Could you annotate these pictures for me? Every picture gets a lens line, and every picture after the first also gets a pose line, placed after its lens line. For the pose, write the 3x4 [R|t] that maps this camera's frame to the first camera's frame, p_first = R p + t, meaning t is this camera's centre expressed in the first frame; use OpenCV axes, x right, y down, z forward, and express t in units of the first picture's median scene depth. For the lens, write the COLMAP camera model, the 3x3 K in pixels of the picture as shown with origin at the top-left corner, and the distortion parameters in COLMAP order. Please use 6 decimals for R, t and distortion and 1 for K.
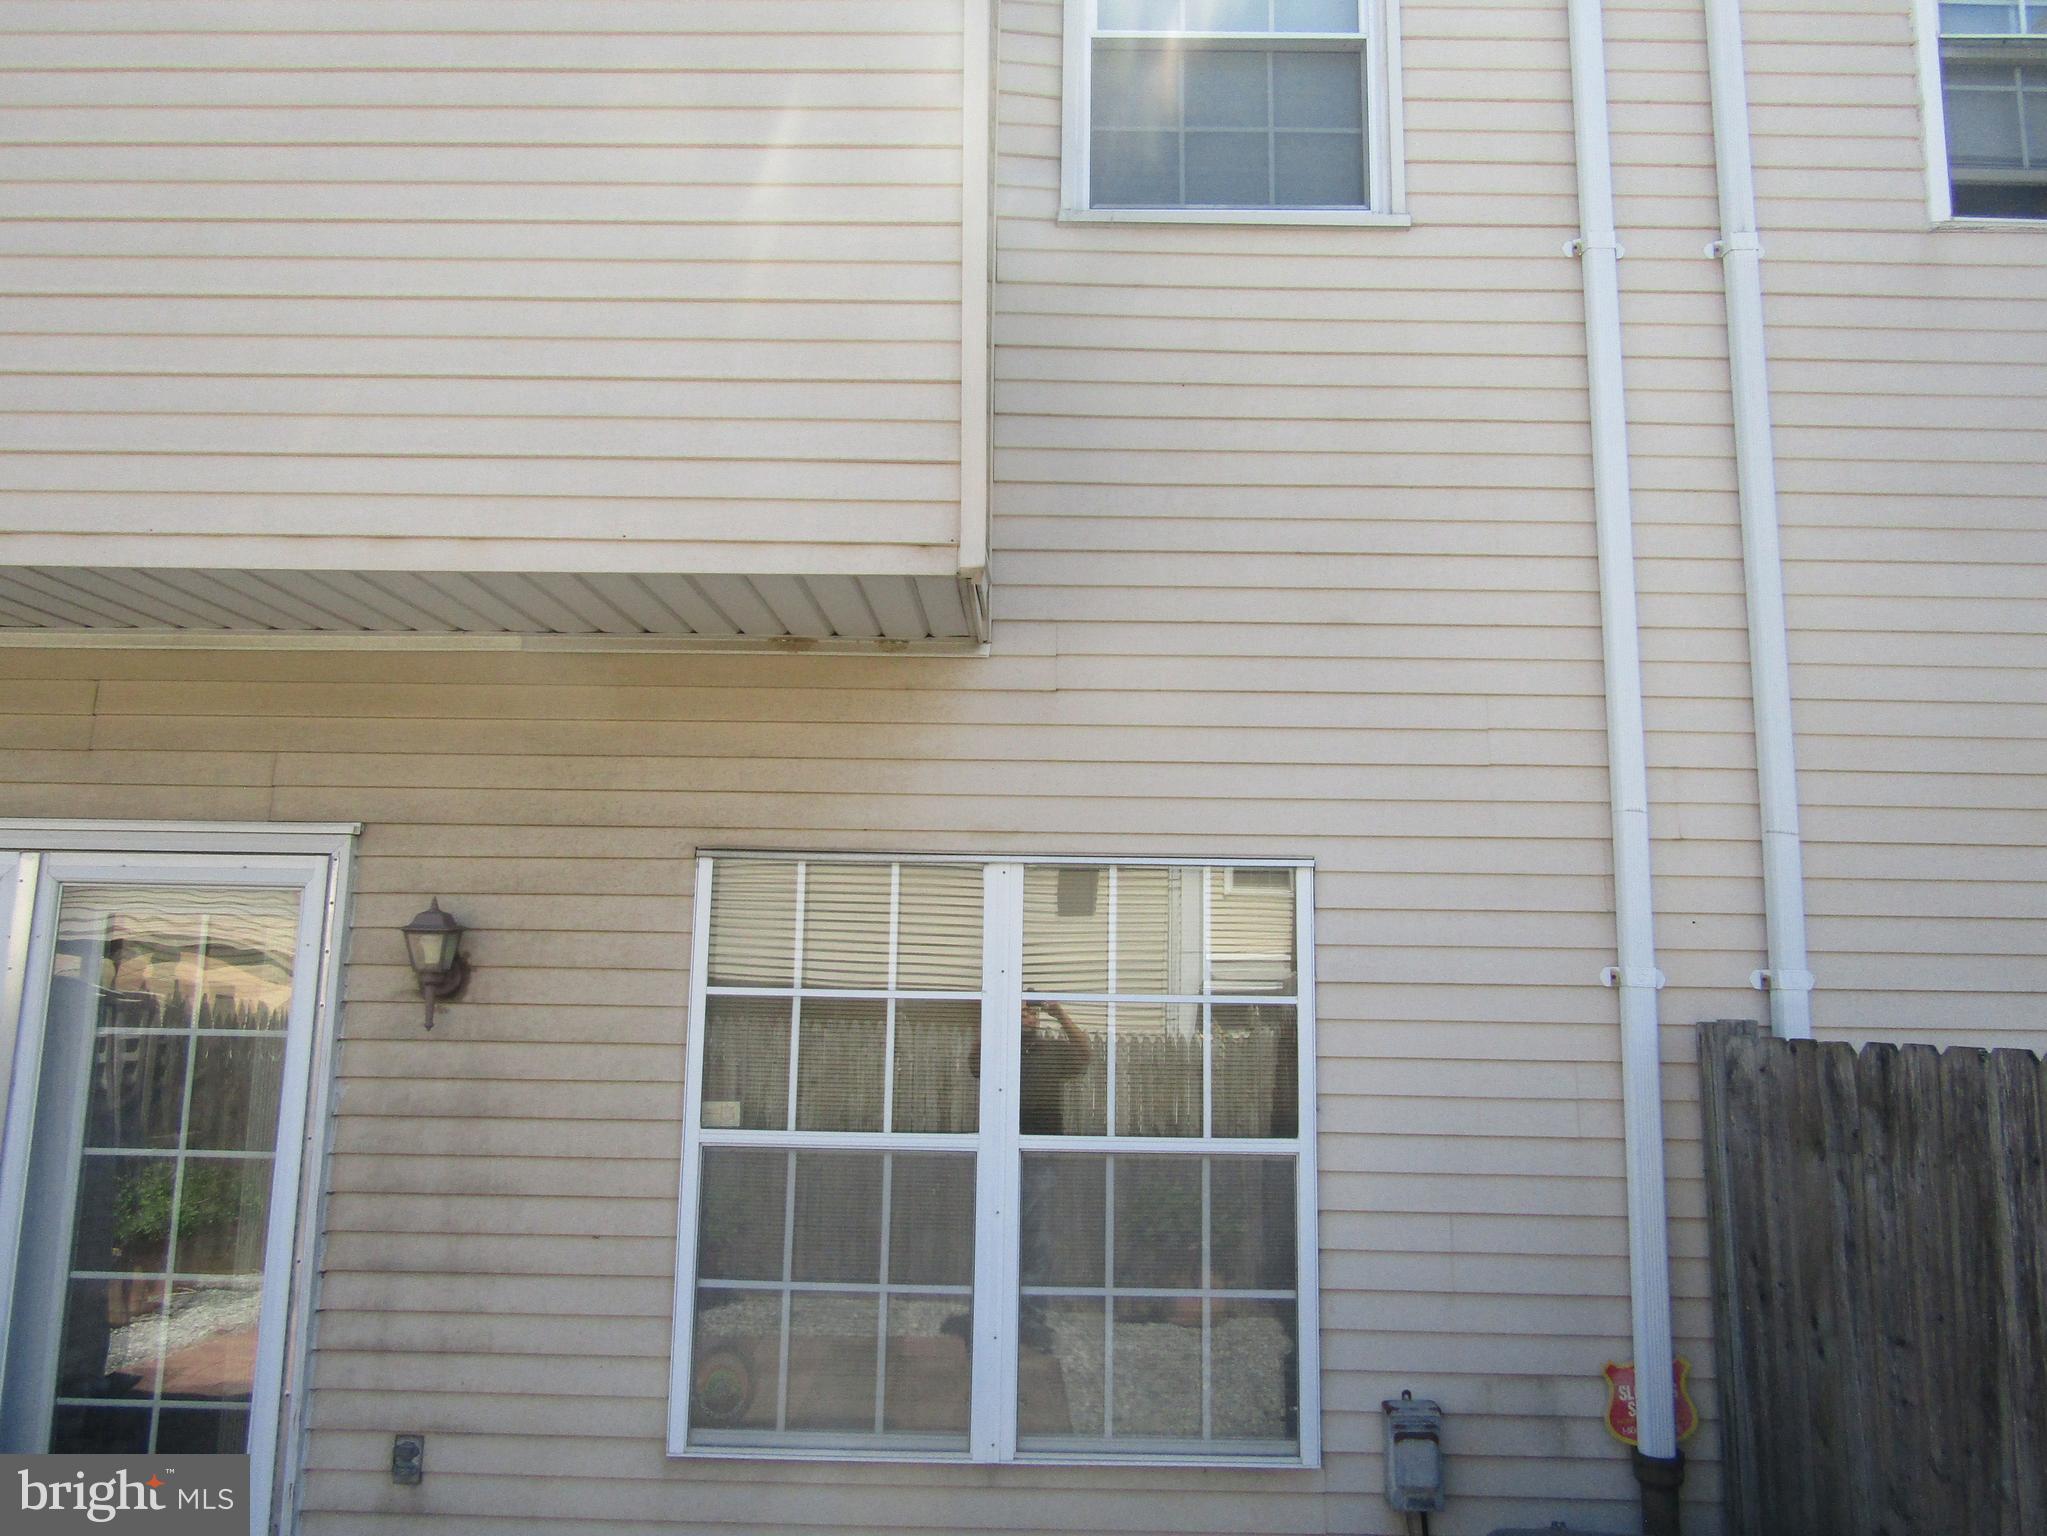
lens RADIAL K [[1474.7, 0, 1023.8], [0, 1474.7, 771.6], [0, 0, 1]] dist [-0.009635, -0.001108]
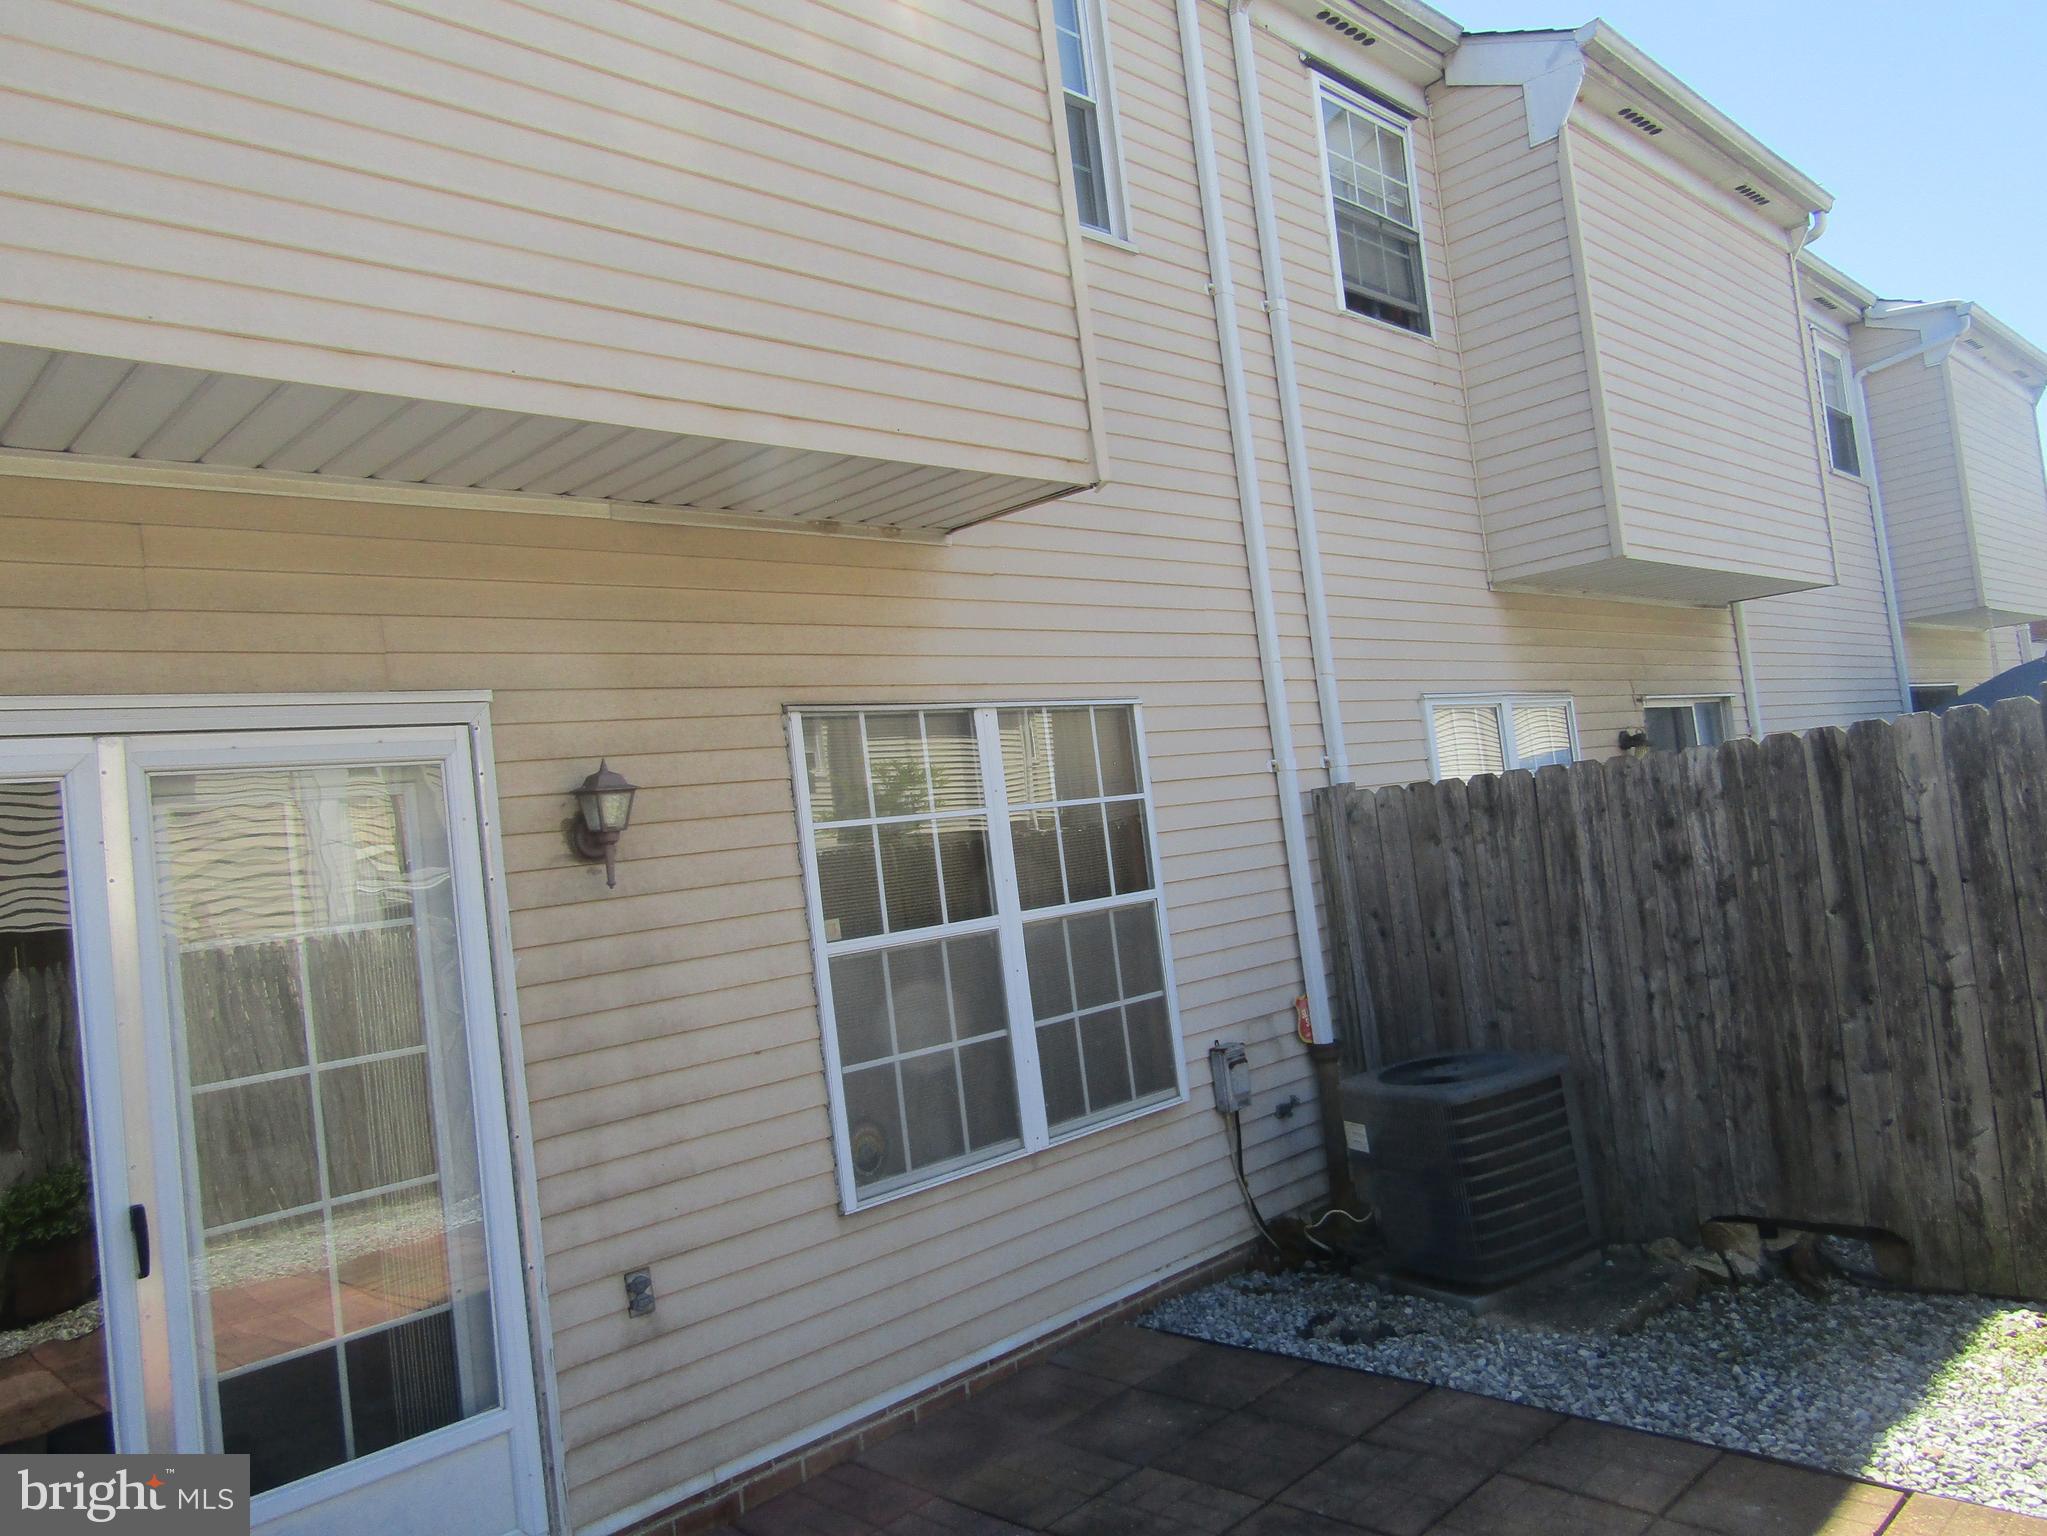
lens RADIAL K [[1470.5, 0, 1029.1], [0, 1470.5, 778.3], [0, 0, 1]] dist [-0.022736, 0.001329]
pose [[0.692557, -0.066782, 0.718265, -0.926533], [0.021632, 0.997180, 0.071857, 0.032124], [-0.721039, -0.034227, 0.692049, 0.085875]]
